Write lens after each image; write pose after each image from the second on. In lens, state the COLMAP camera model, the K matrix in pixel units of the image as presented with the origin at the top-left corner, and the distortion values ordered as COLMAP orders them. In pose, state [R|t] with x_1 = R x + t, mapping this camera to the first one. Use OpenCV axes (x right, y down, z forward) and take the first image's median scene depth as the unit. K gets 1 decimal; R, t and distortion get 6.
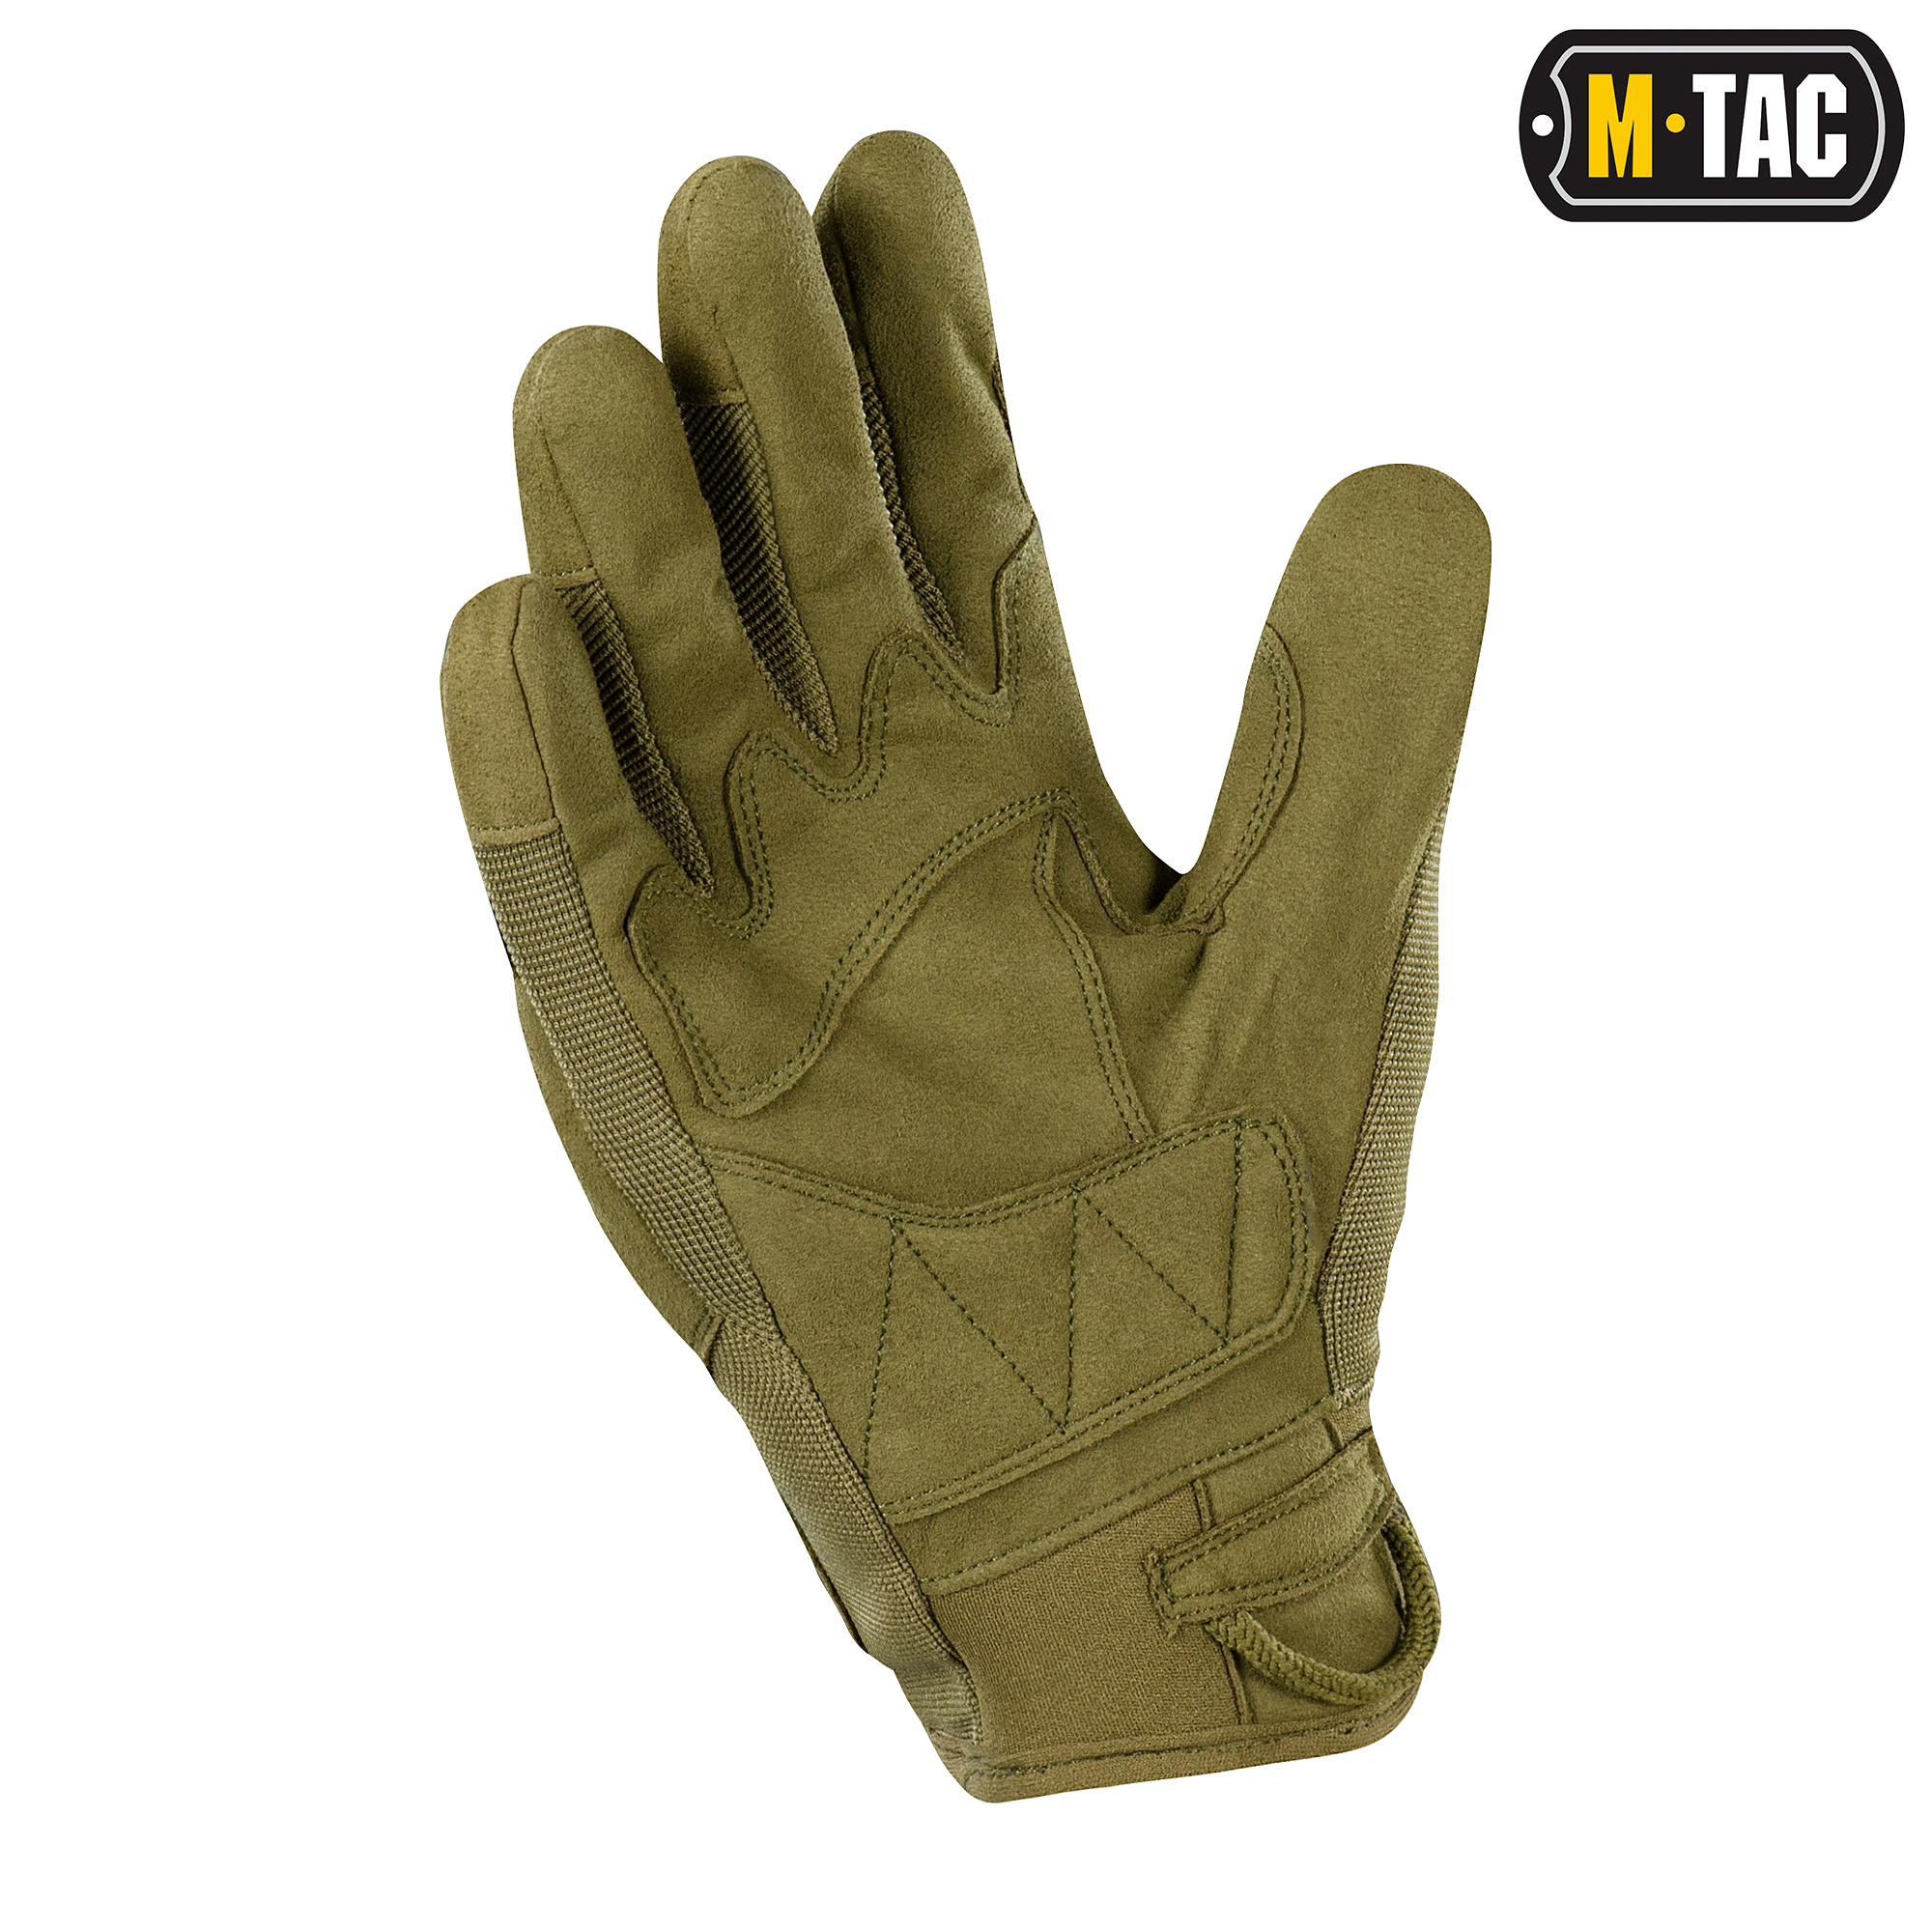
lens RADIAL K [[10746.8, 0, 969.5], [0, 10746.8, 967.5], [0, 0, 1]] dist [-0.087897, 0.000000]
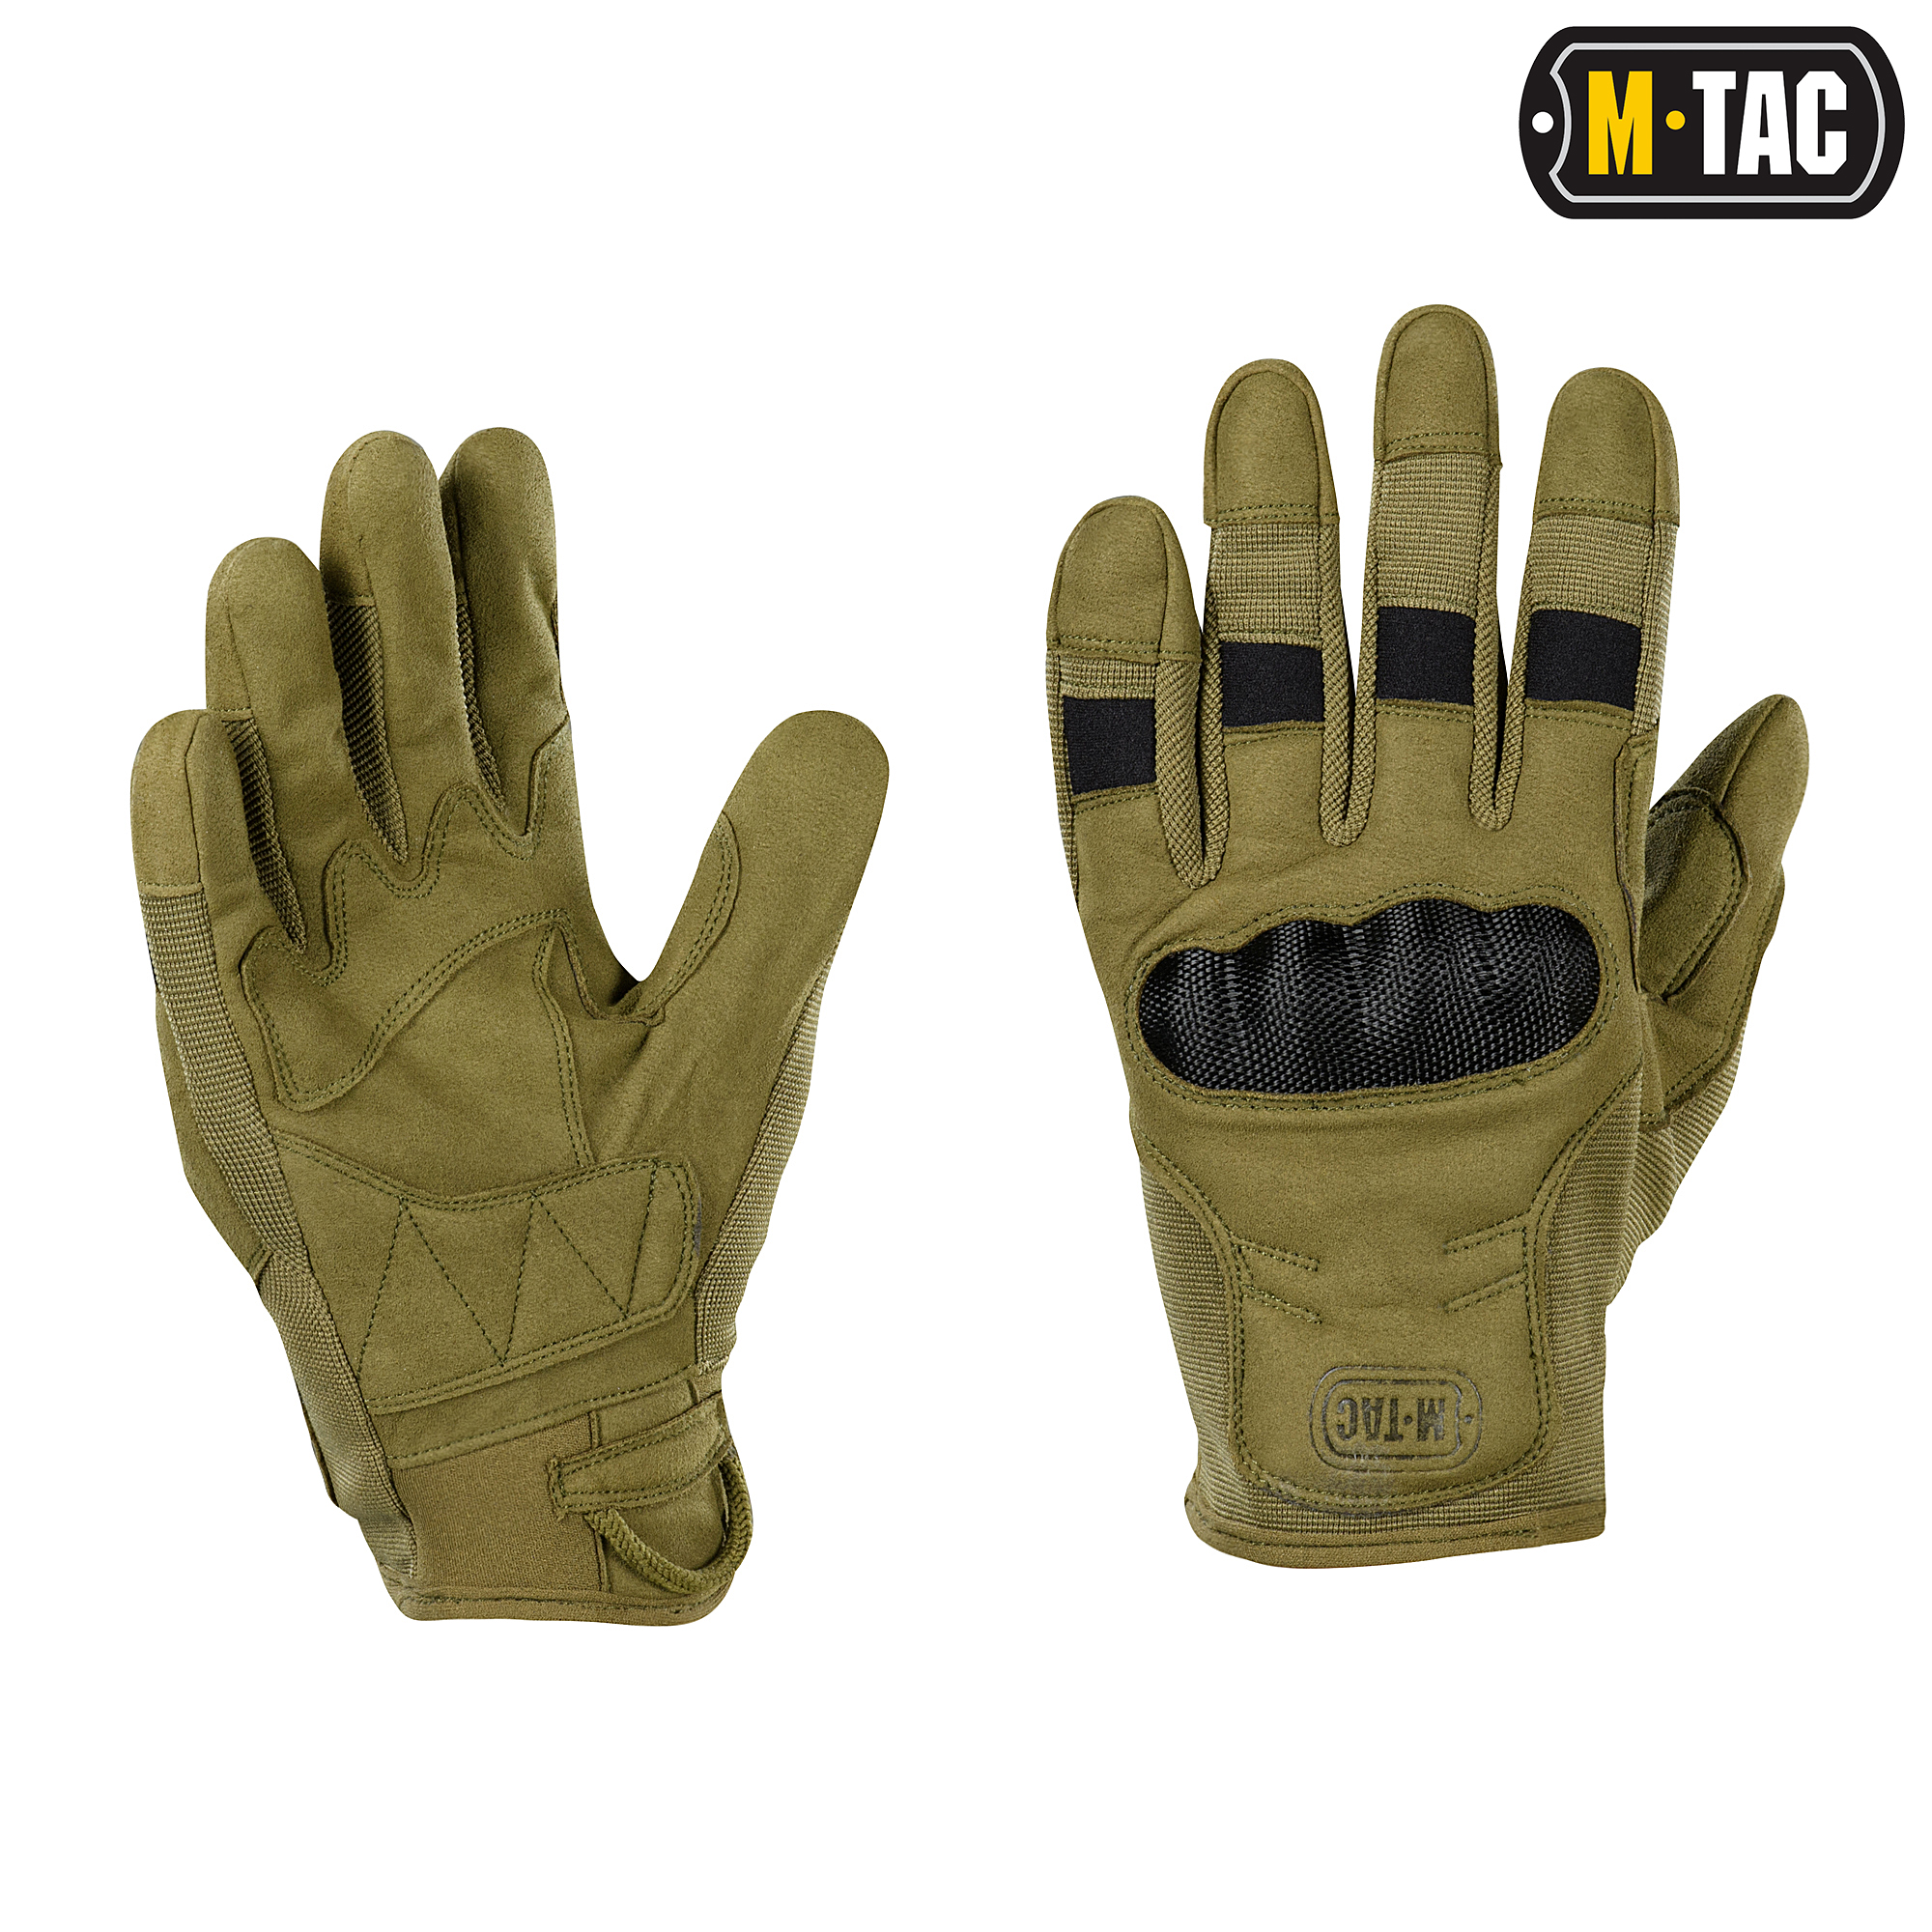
lens RADIAL K [[10746.8, 0, 961.7], [0, 10746.8, 965.6], [0, 0, 1]] dist [-0.087897, 0.000000]
pose [[0.990102, 0.131595, 0.048792, -0.007163], [-0.131440, 0.991304, -0.006389, -0.007303], [-0.049209, -0.000087, 0.998789, -0.401474]]
